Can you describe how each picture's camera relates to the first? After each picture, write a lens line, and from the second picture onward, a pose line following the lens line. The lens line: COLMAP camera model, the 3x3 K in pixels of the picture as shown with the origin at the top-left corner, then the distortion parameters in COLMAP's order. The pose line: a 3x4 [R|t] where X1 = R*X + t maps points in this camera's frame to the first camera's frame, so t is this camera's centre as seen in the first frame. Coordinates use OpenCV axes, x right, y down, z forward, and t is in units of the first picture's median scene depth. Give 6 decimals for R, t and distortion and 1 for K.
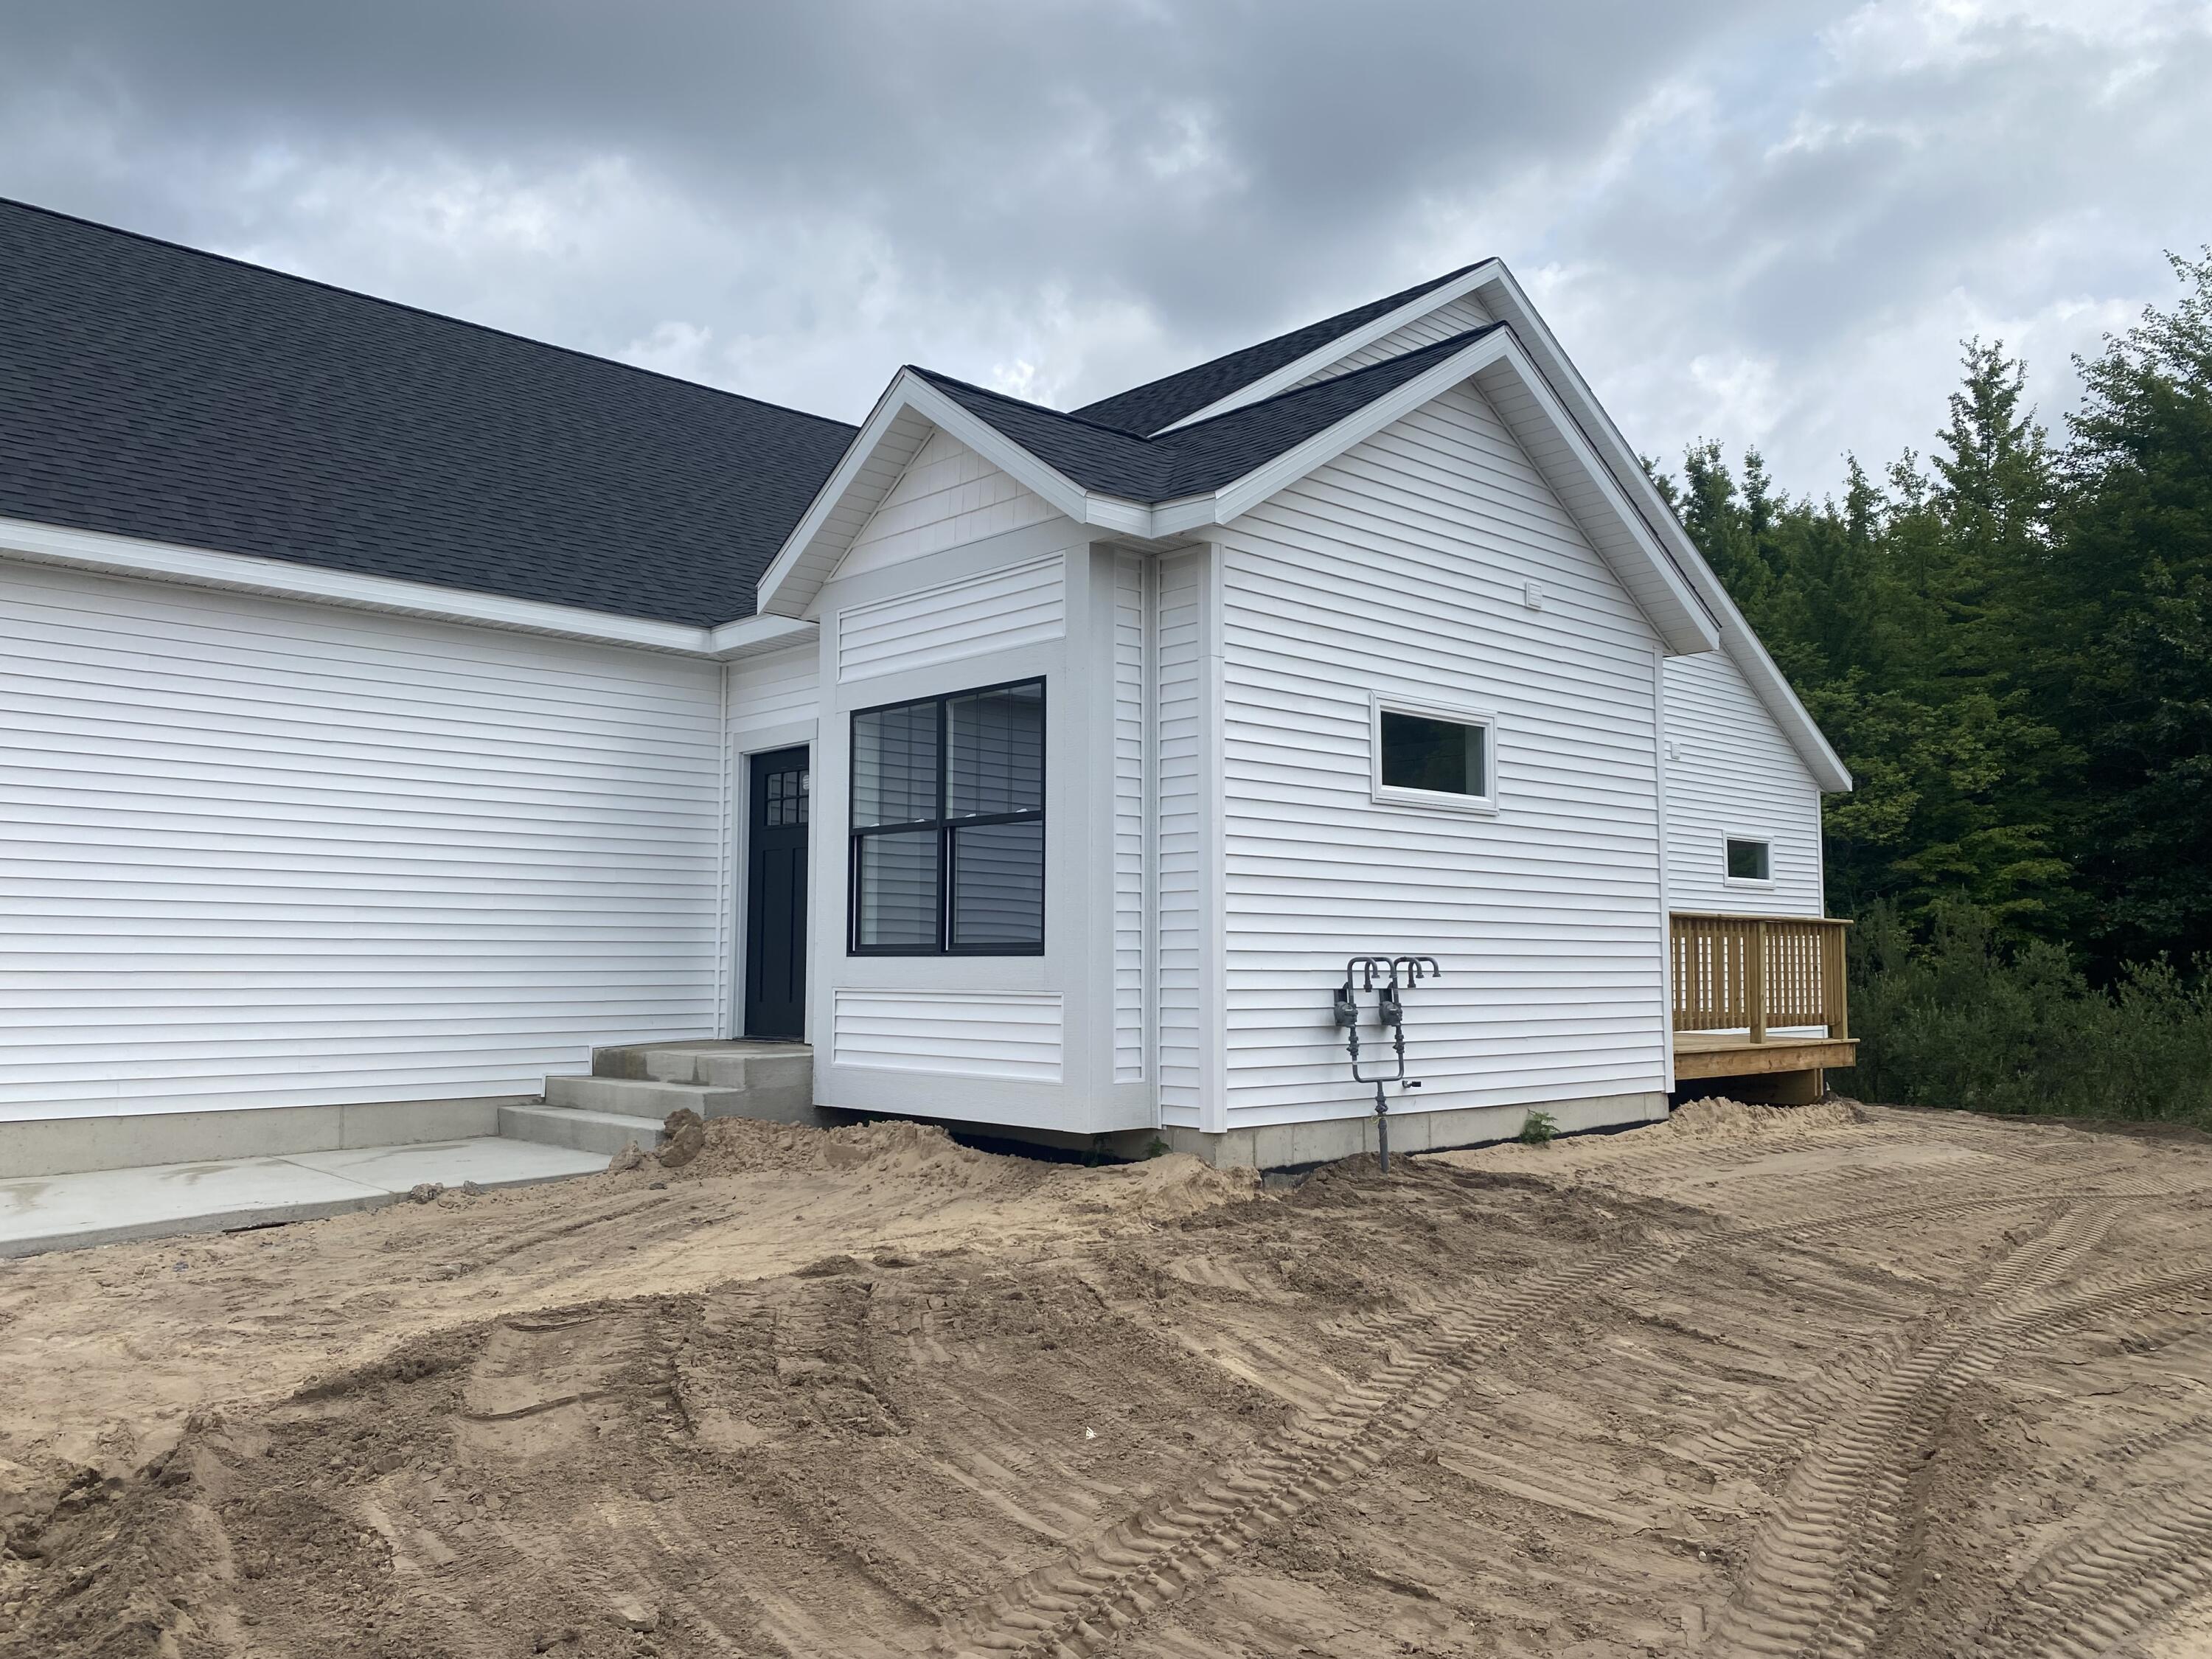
lens RADIAL K [[1688.2, 0, 1101.8], [0, 1688.2, 822.6], [0, 0, 1]] dist [0.039130, -0.035671]
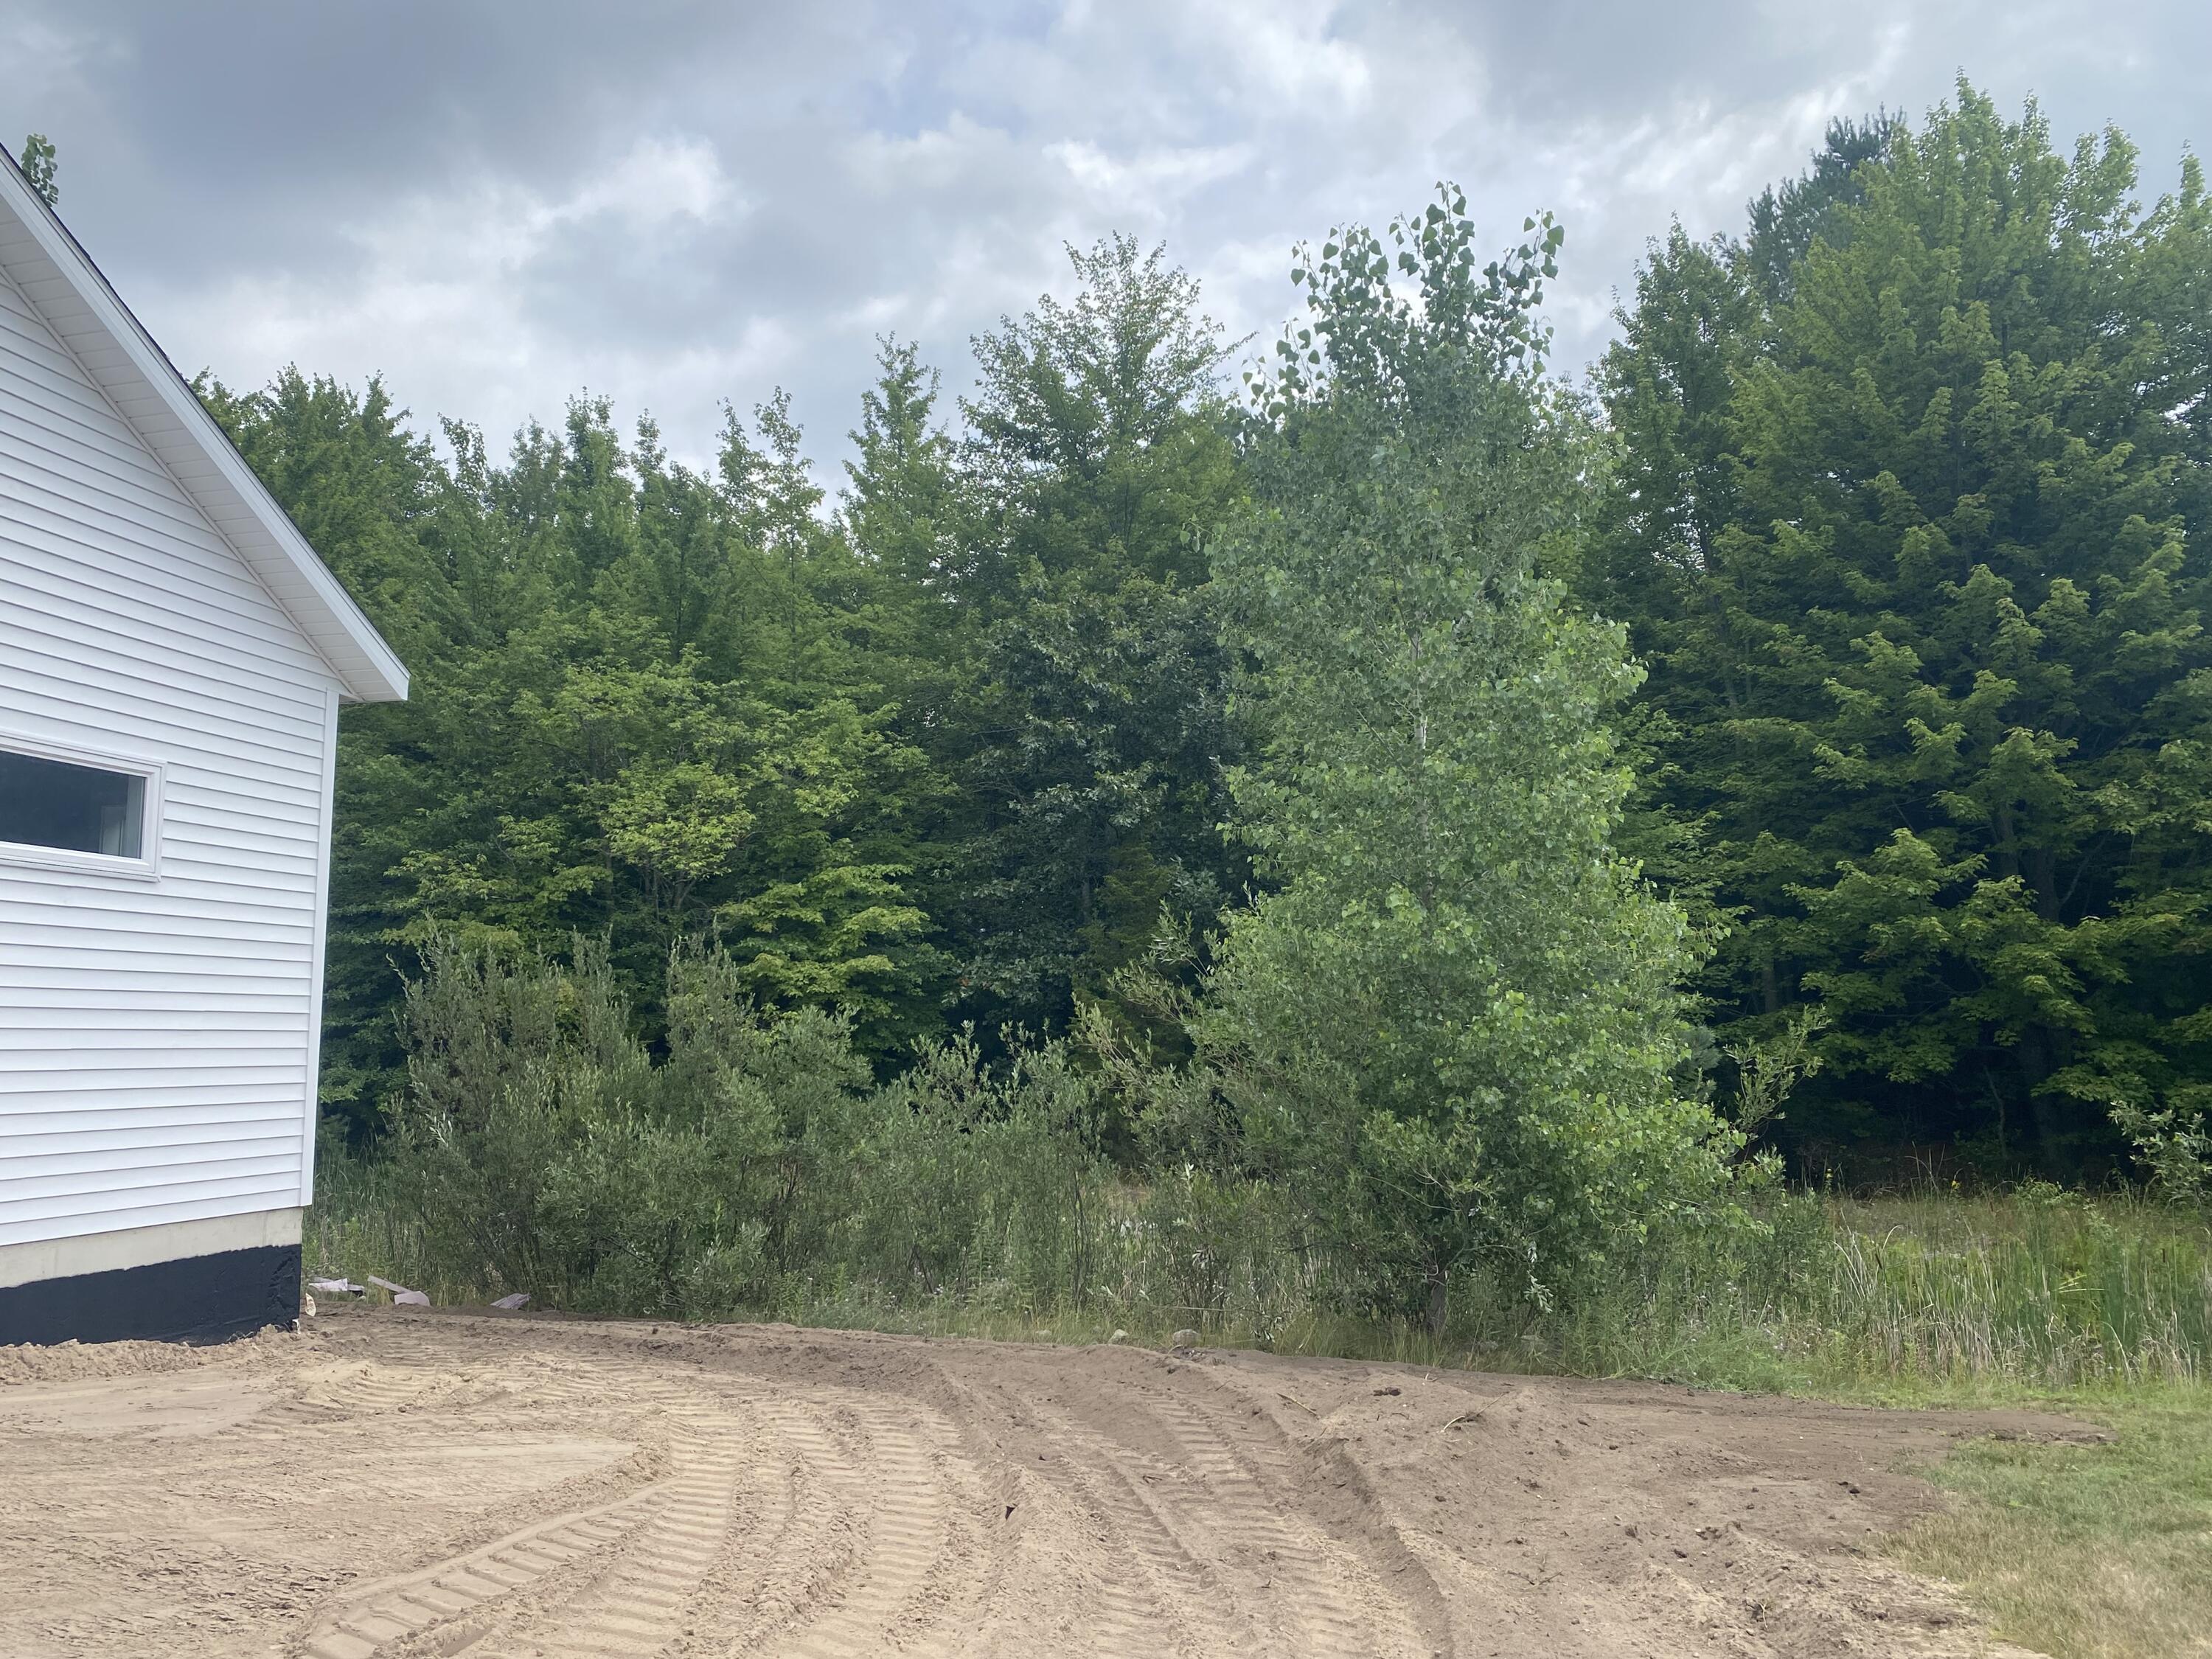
lens RADIAL K [[1688.2, 0, 1110.6], [0, 1688.2, 830.1], [0, 0, 1]] dist [0.039130, -0.035671]
pose [[0.838887, 0.062919, 0.540657, 0.204640], [-0.042706, 0.997843, -0.049861, 0.020744], [-0.542628, 0.018738, 0.839764, 0.276311]]
